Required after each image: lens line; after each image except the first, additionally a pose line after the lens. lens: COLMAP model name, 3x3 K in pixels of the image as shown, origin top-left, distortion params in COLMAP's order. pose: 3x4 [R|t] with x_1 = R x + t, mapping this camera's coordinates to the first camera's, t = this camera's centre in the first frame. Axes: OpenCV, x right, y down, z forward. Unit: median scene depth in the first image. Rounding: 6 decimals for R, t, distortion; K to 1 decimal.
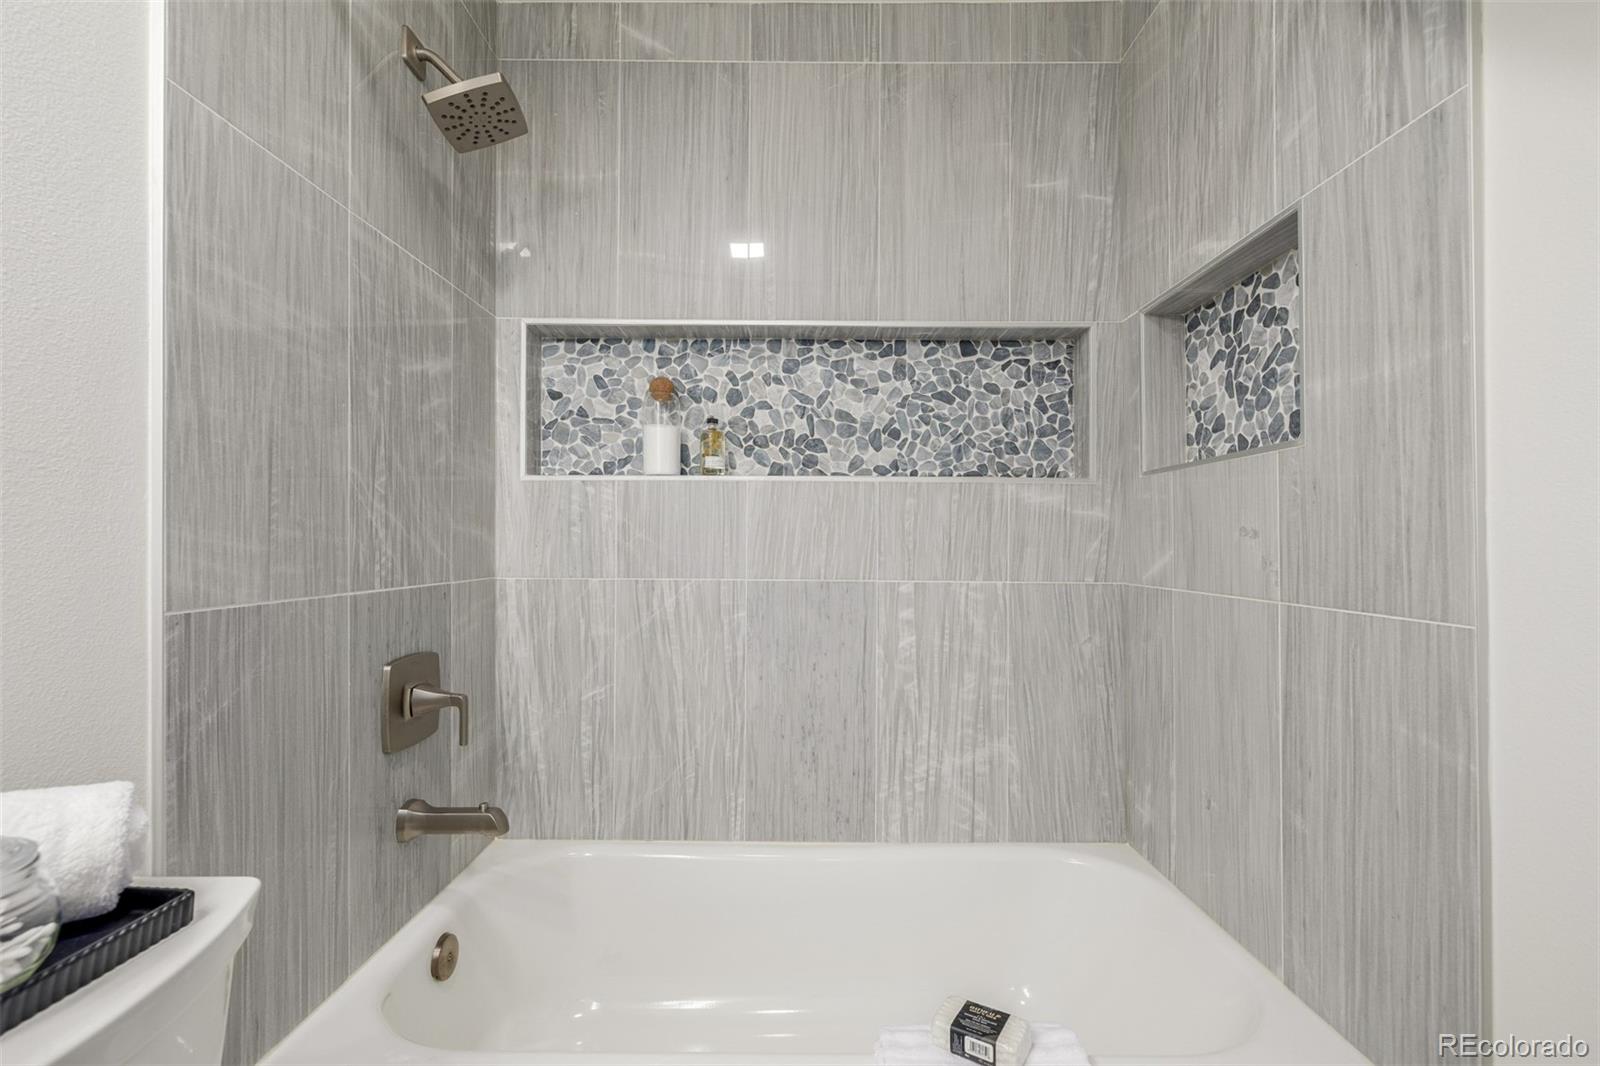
lens RADIAL K [[677.3, 0, 803.2], [0, 677.3, 536.1], [0, 0, 1]] dist [0.001426, 0.000438]
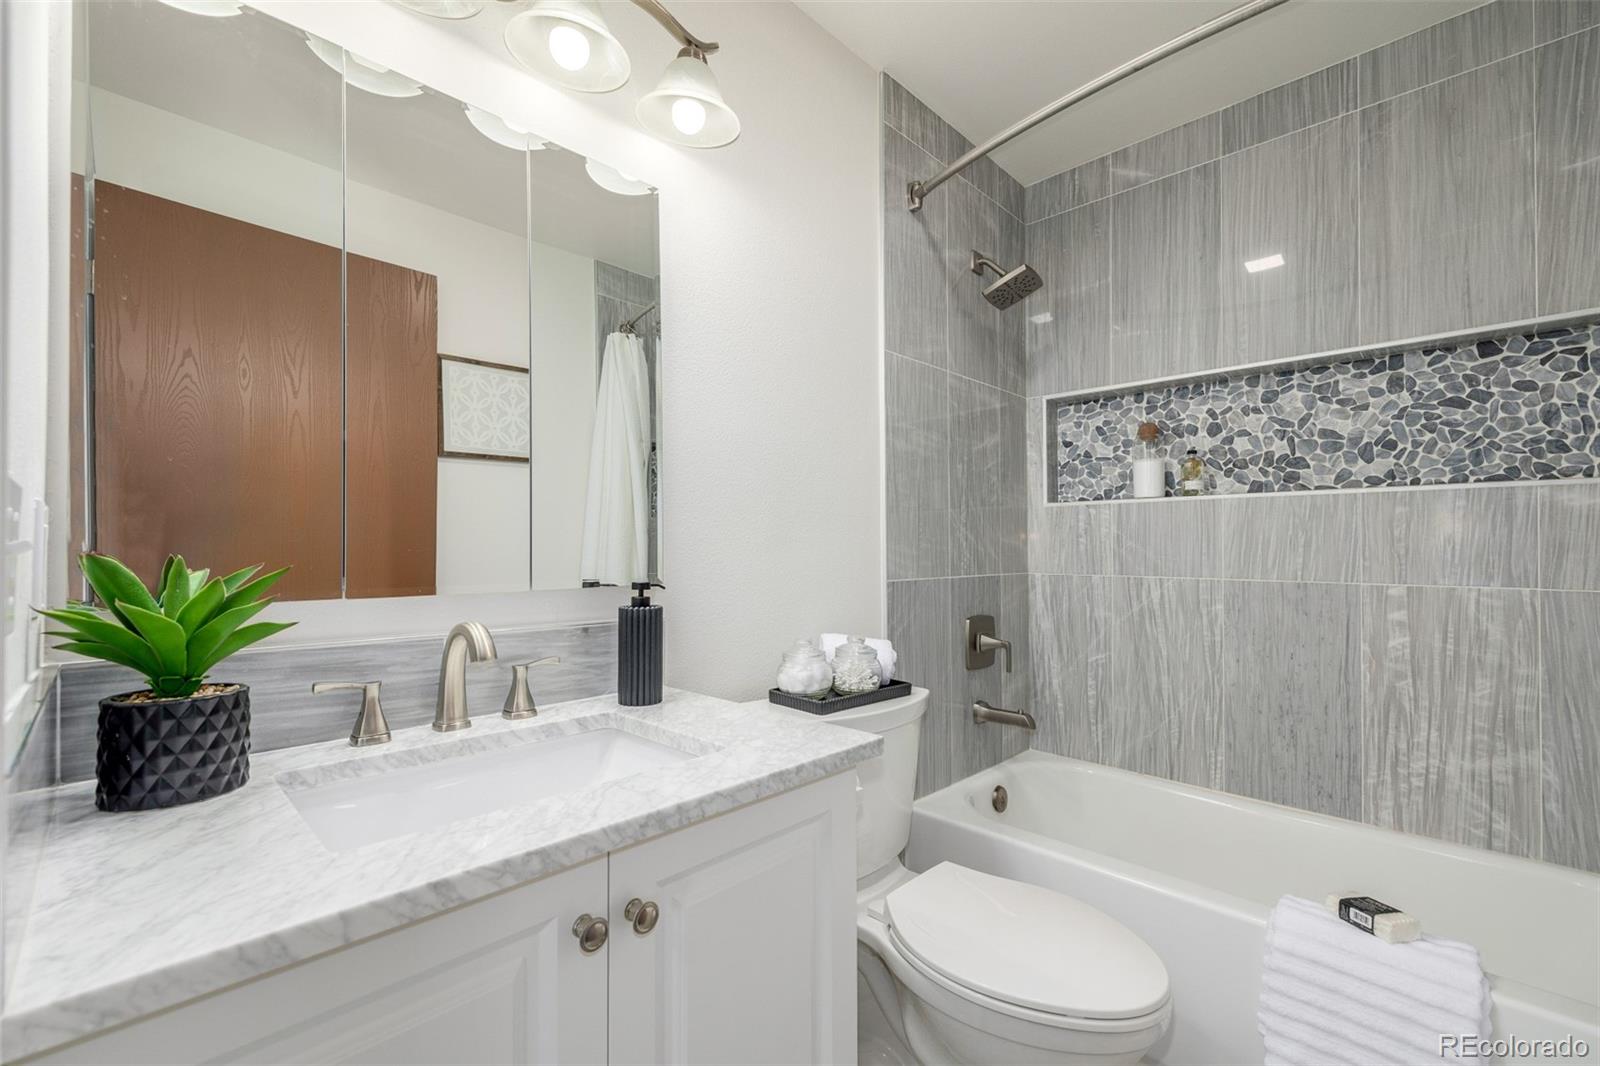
lens RADIAL K [[677.3, 0, 802.4], [0, 677.3, 540.9], [0, 0, 1]] dist [0.001426, 0.000438]
pose [[0.722913, -0.011081, -0.690851, 0.214354], [0.010211, 0.999934, -0.005354, -0.006231], [0.690864, -0.003184, 0.722978, -0.414814]]
